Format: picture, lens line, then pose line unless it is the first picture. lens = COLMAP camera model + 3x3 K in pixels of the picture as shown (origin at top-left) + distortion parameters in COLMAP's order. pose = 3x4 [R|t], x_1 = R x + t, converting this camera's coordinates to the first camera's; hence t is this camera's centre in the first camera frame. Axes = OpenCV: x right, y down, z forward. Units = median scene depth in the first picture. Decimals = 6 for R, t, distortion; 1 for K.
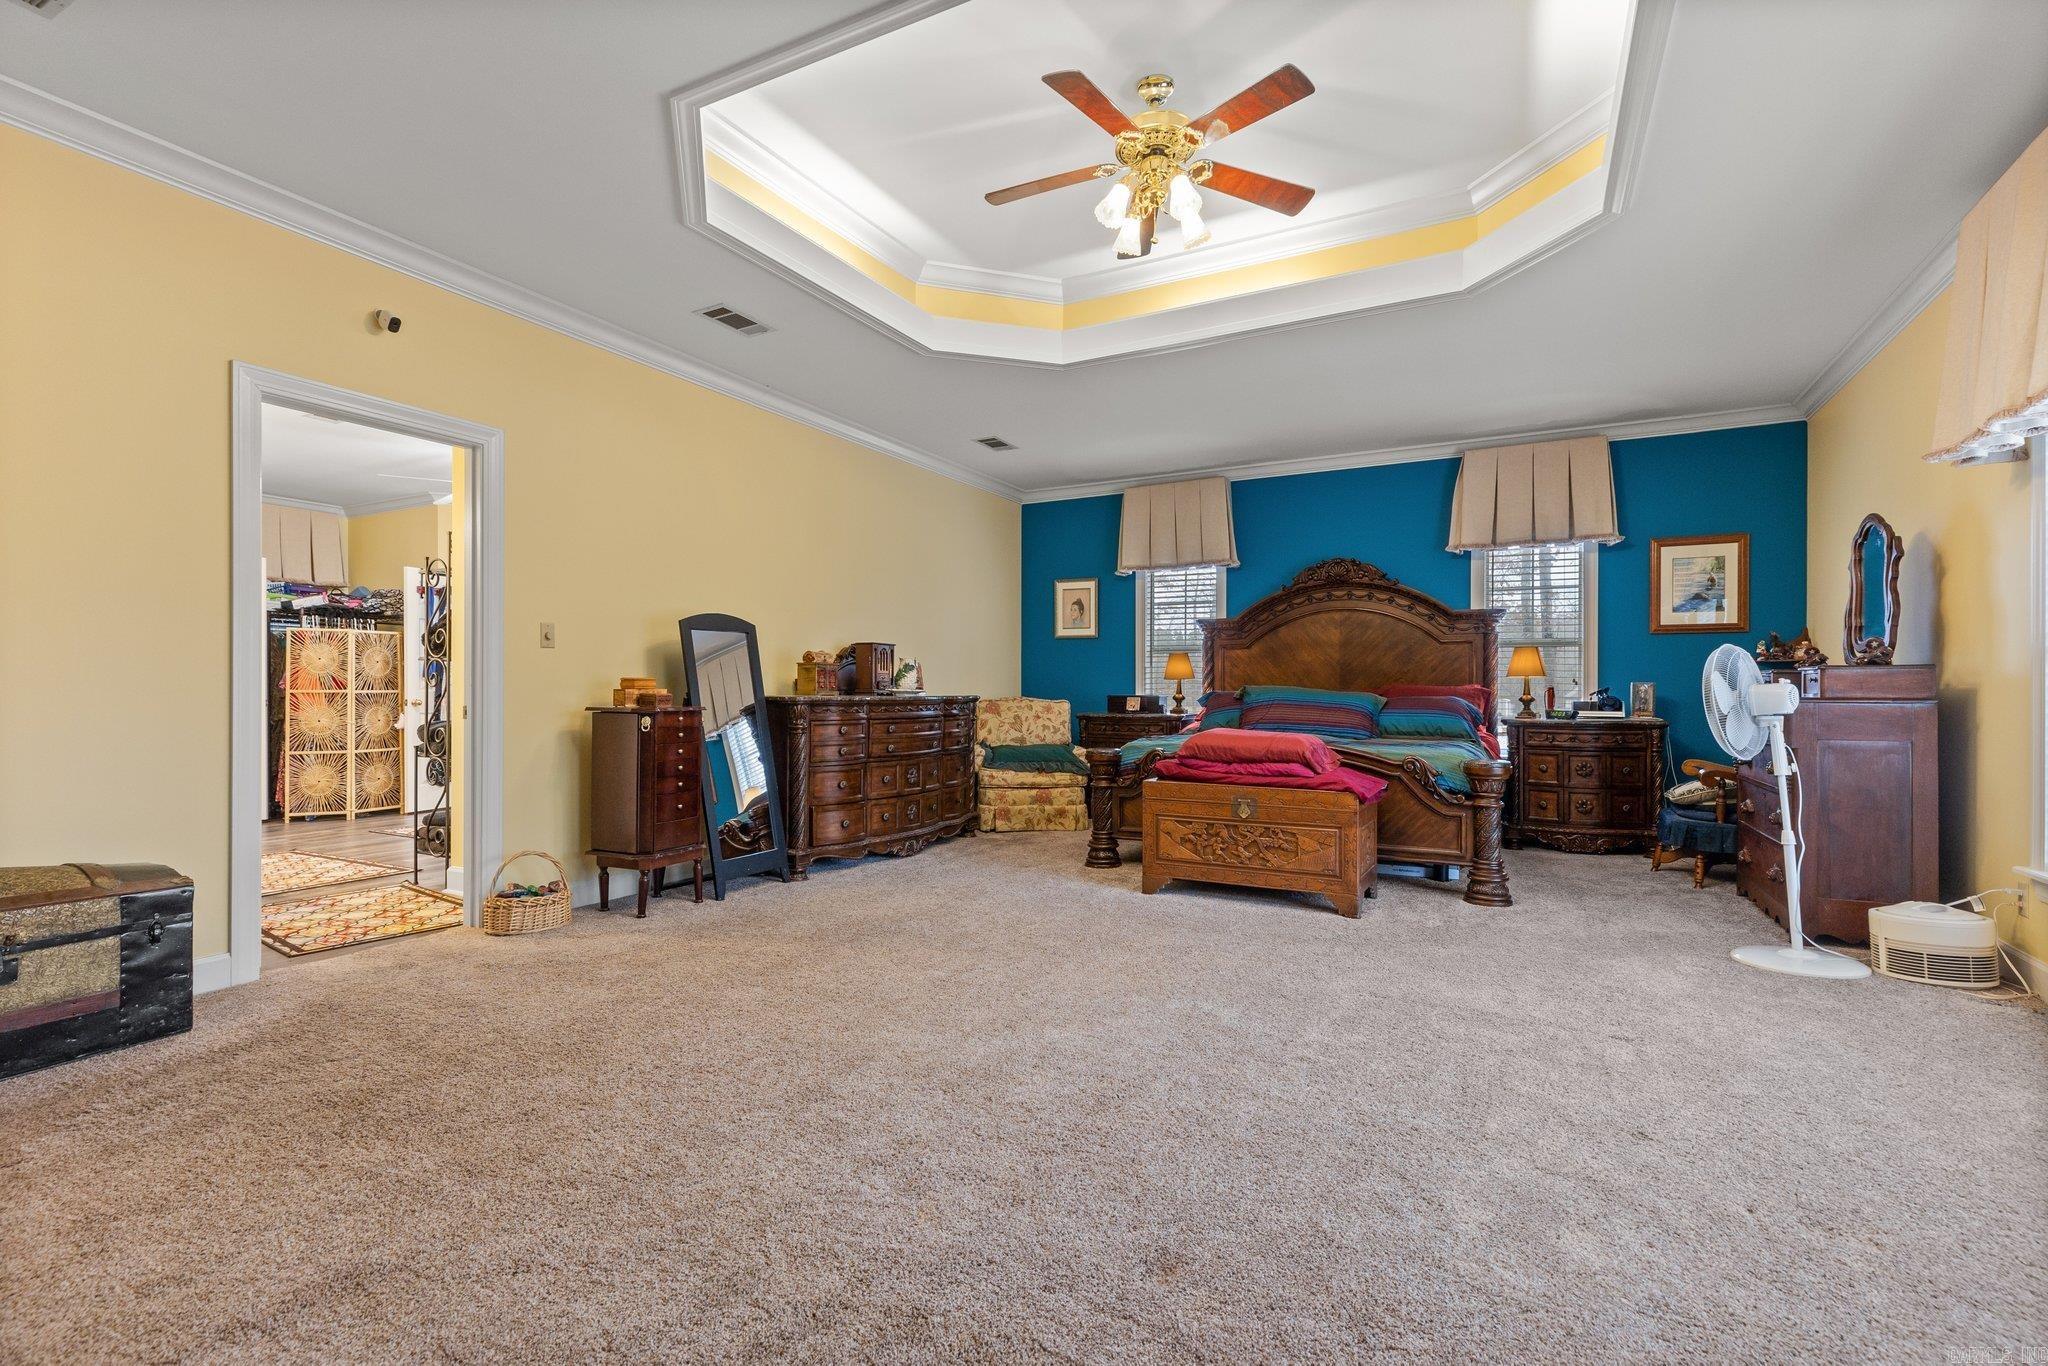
lens RADIAL K [[933.3, 0, 1021.6], [0, 933.3, 693.8], [0, 0, 1]] dist [0.008067, -0.000841]
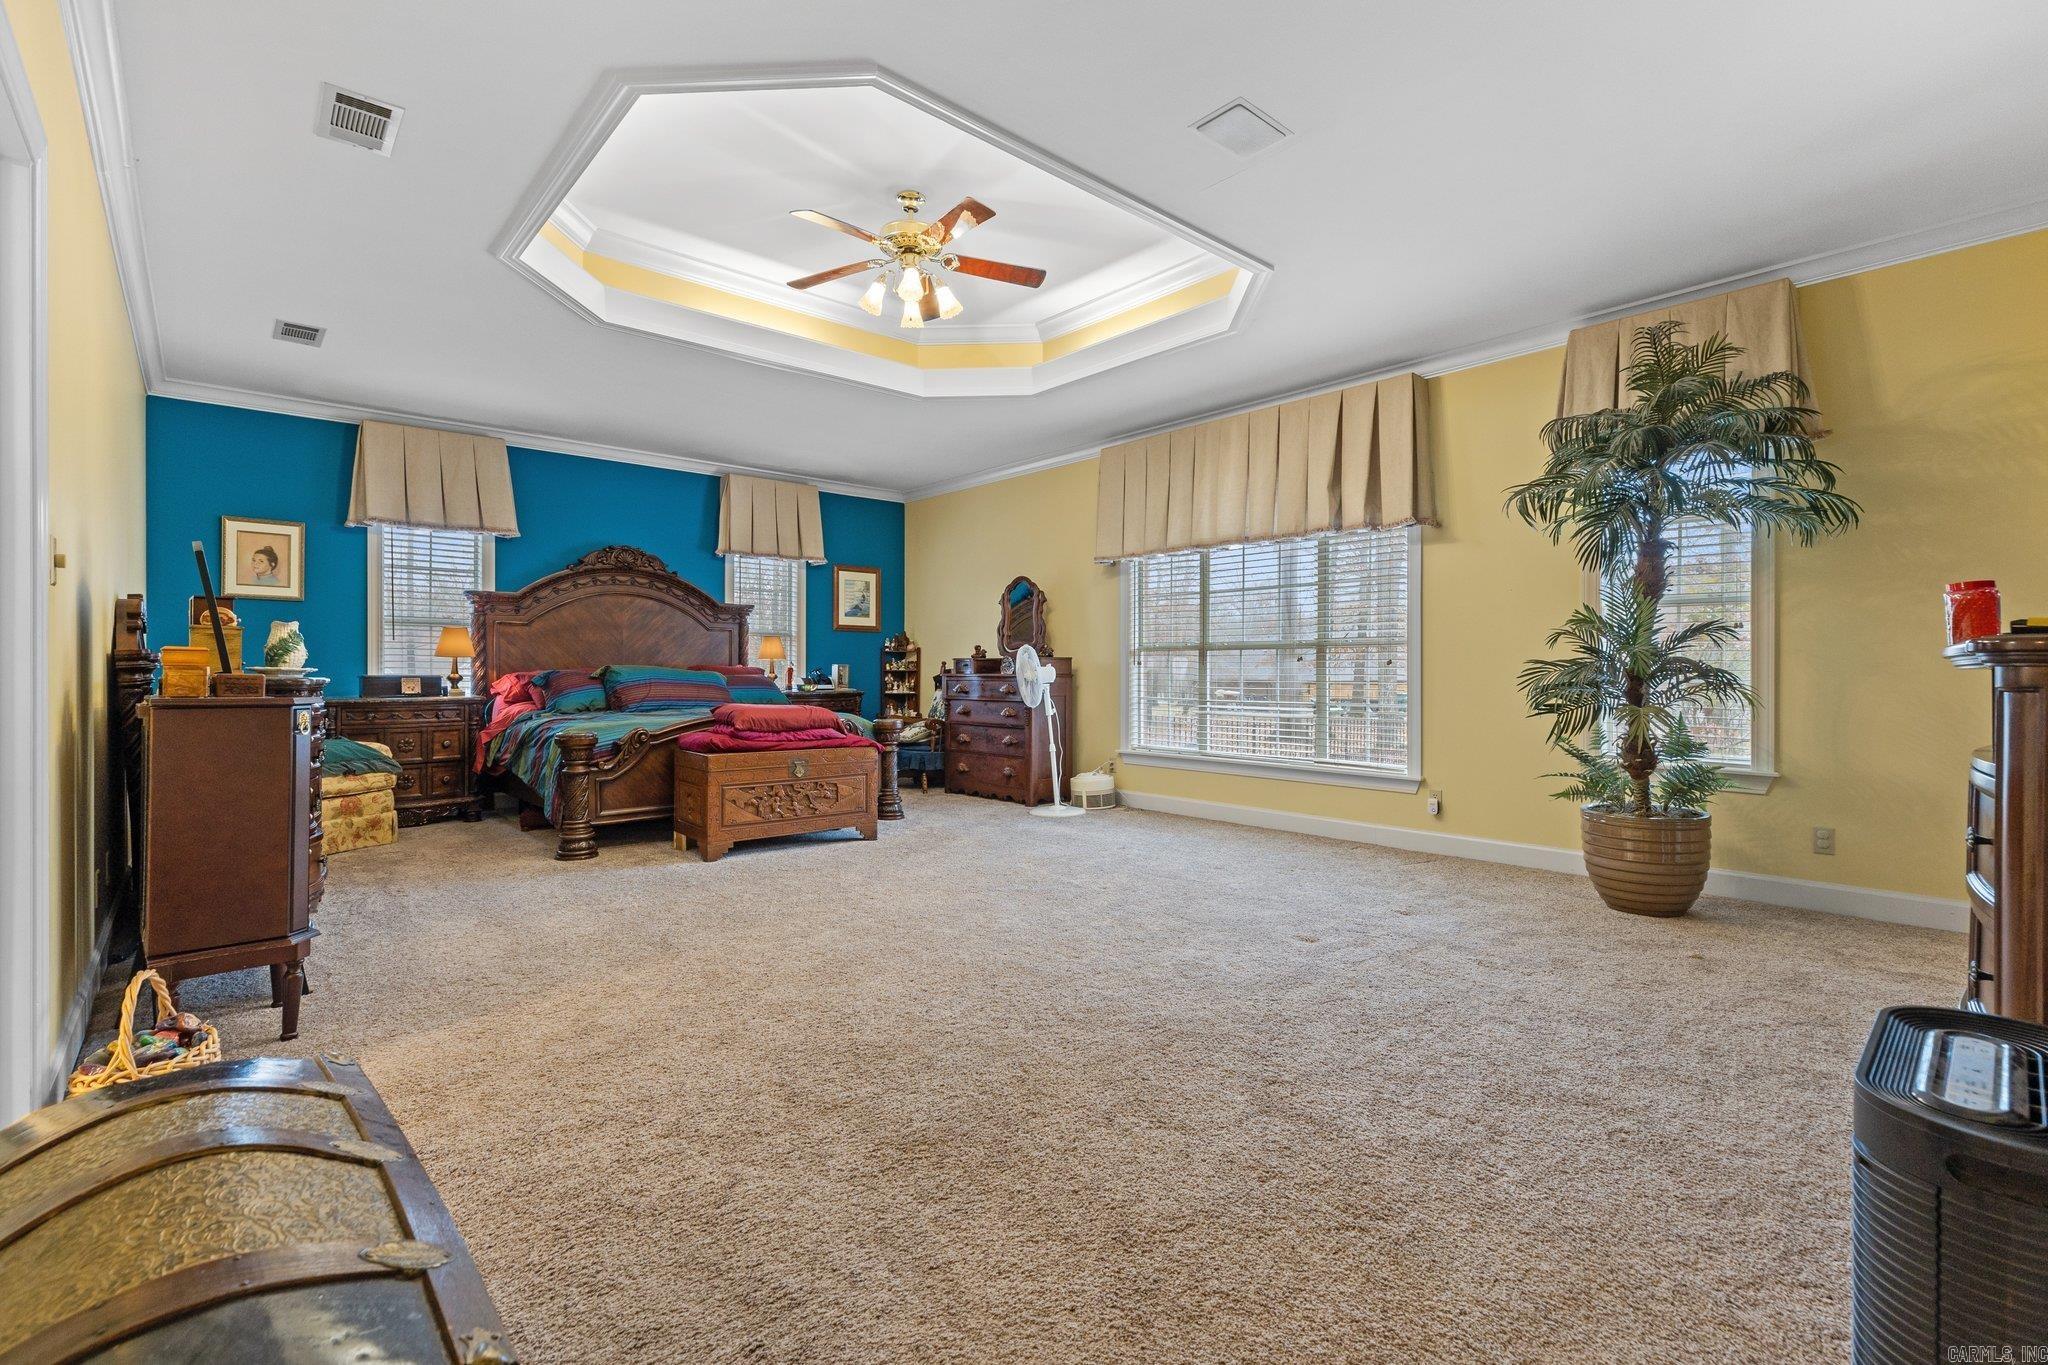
lens RADIAL K [[933.3, 0, 1015.4], [0, 933.3, 673.4], [0, 0, 1]] dist [0.008067, -0.000841]
pose [[0.360274, -0.003602, 0.932839, -0.528613], [0.002450, 0.999993, 0.002915, -0.001543], [-0.932843, 0.001235, 0.360280, 0.213042]]
